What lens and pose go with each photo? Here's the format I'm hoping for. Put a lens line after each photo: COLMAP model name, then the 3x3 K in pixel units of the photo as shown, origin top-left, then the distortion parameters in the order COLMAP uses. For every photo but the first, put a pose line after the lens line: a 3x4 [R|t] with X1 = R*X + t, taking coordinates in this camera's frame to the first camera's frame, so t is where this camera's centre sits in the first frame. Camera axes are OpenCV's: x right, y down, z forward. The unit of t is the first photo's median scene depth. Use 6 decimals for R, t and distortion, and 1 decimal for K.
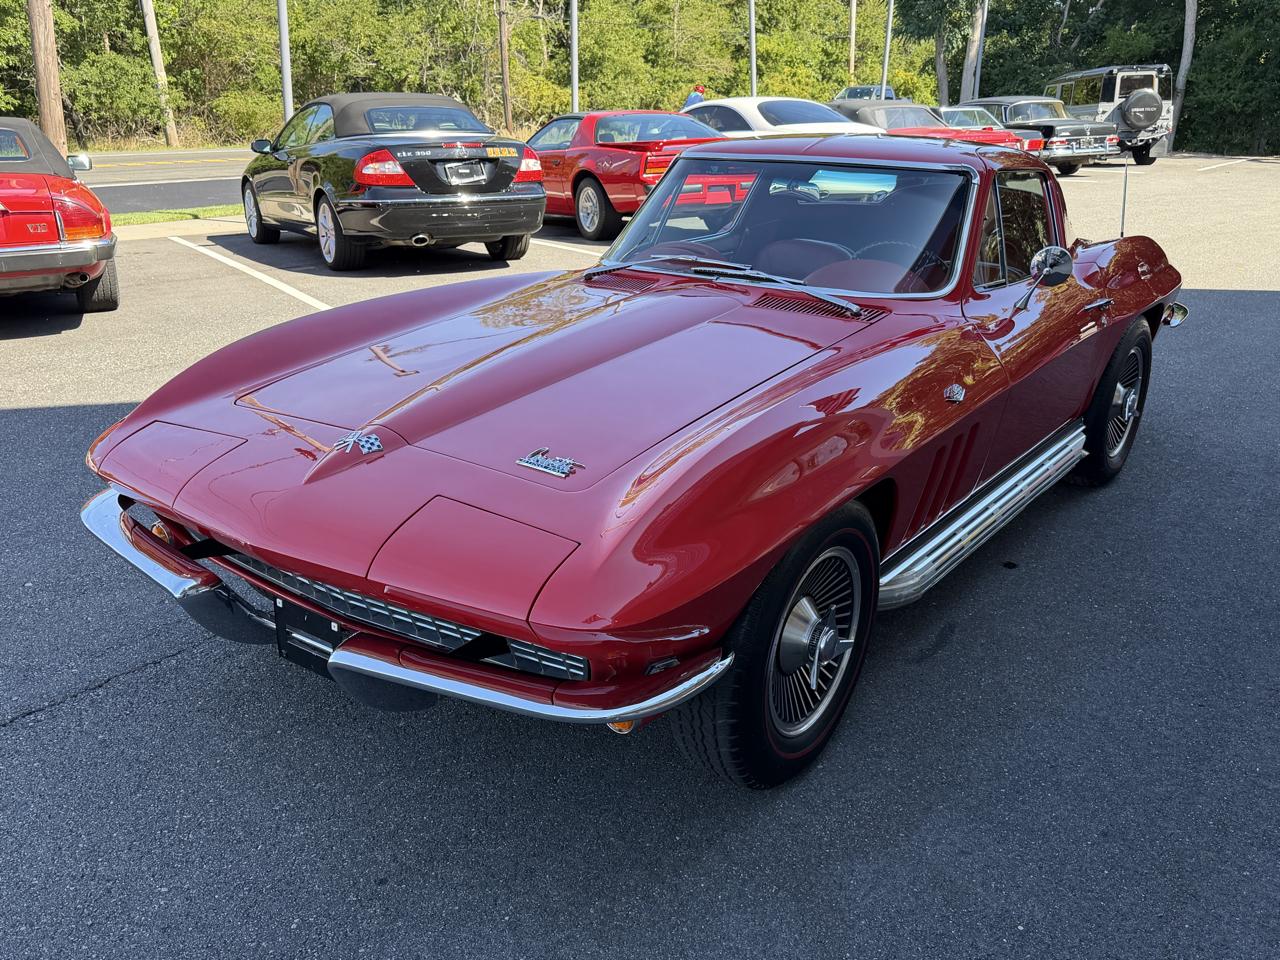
lens RADIAL K [[1131.2, 0, 644.3], [0, 1131.2, 485.5], [0, 0, 1]] dist [0.124340, -0.222245]
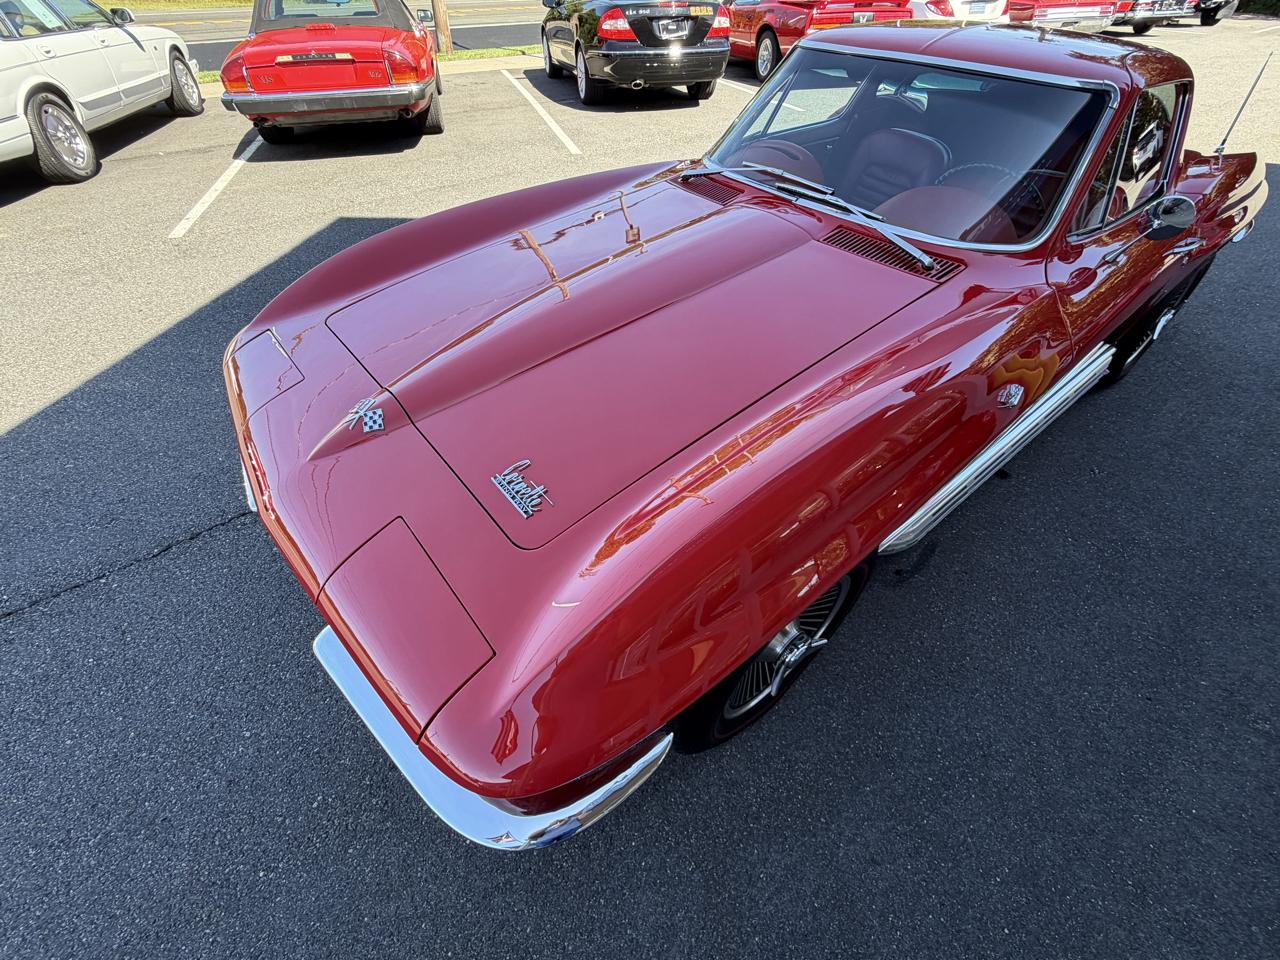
lens RADIAL K [[568.2, 0, 634.6], [0, 568.2, 482.4], [0, 0, 1]] dist [-0.001090, 0.000504]
pose [[0.967255, 0.174763, -0.184055, 0.023351], [-0.083929, 0.904617, 0.417880, -0.057752], [0.239529, -0.388749, 0.889663, 0.153603]]
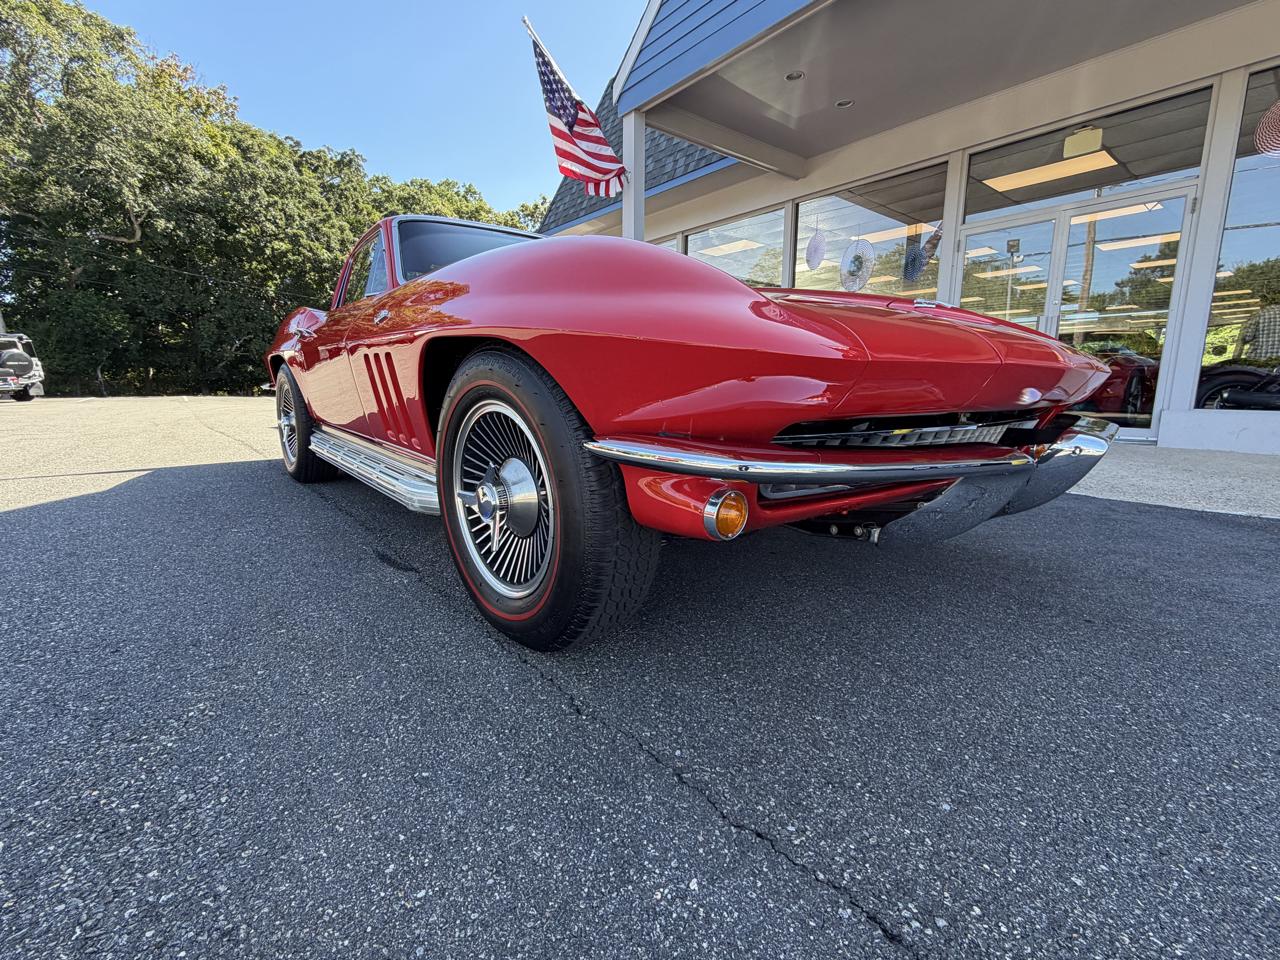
lens RADIAL K [[568.2, 0, 634.6], [0, 568.2, 482.4], [0, 0, 1]] dist [-0.001090, 0.000504]
pose [[0.243993, -0.172571, 0.954299, -0.233352], [0.314752, 0.944860, 0.090389, -0.005532], [-0.917278, 0.278313, 0.284856, 0.308008]]
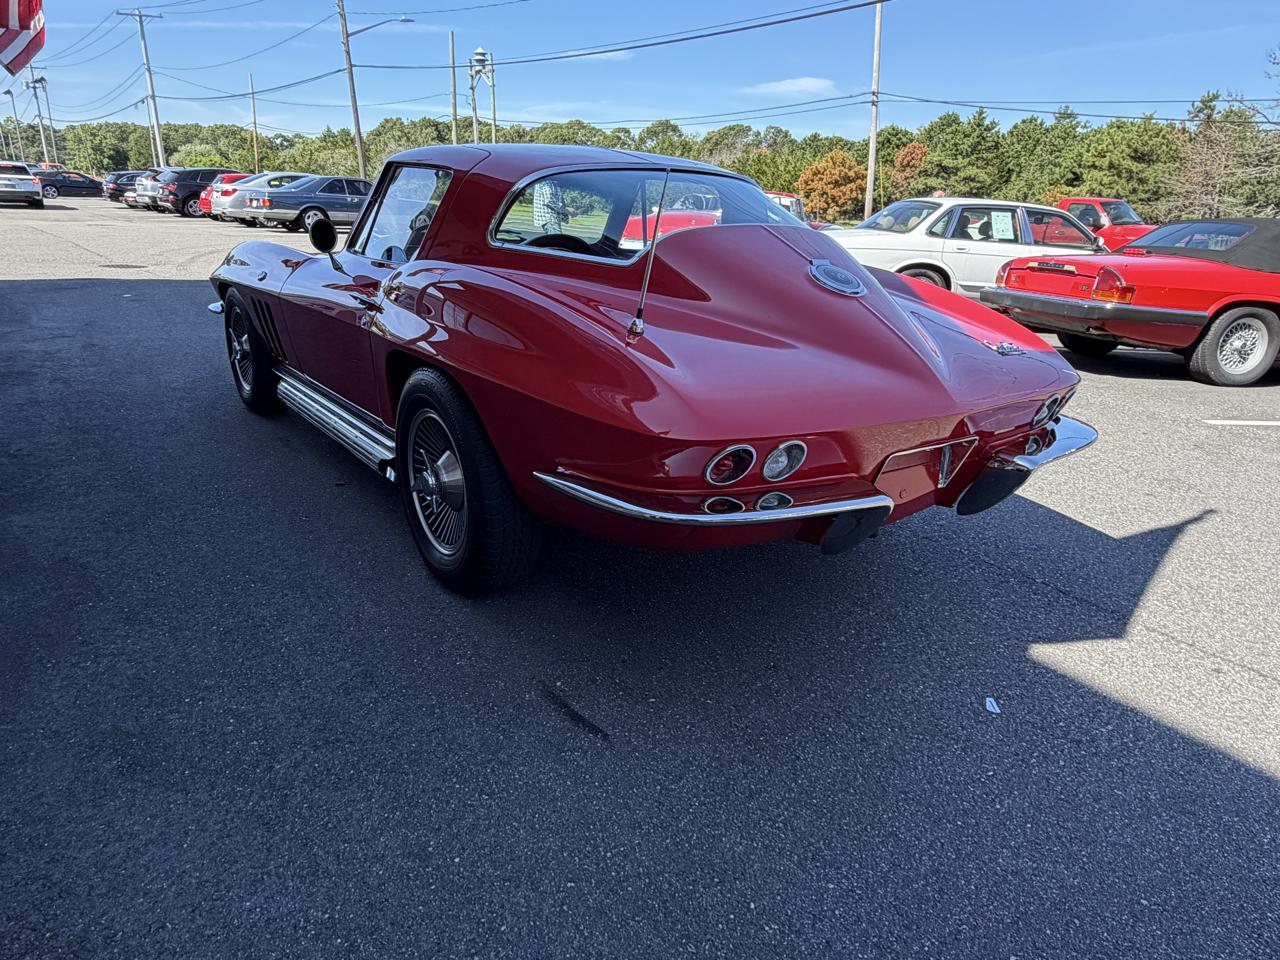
lens RADIAL K [[857.6, 0, 632.5], [0, 857.6, 478.8], [0, 0, 1]] dist [-0.001570, 0.002071]
pose [[-0.322271, 0.269219, -0.907559, 0.437508], [-0.354561, 0.854595, 0.379411, -0.164728], [0.877740, 0.444058, -0.179956, 0.596889]]
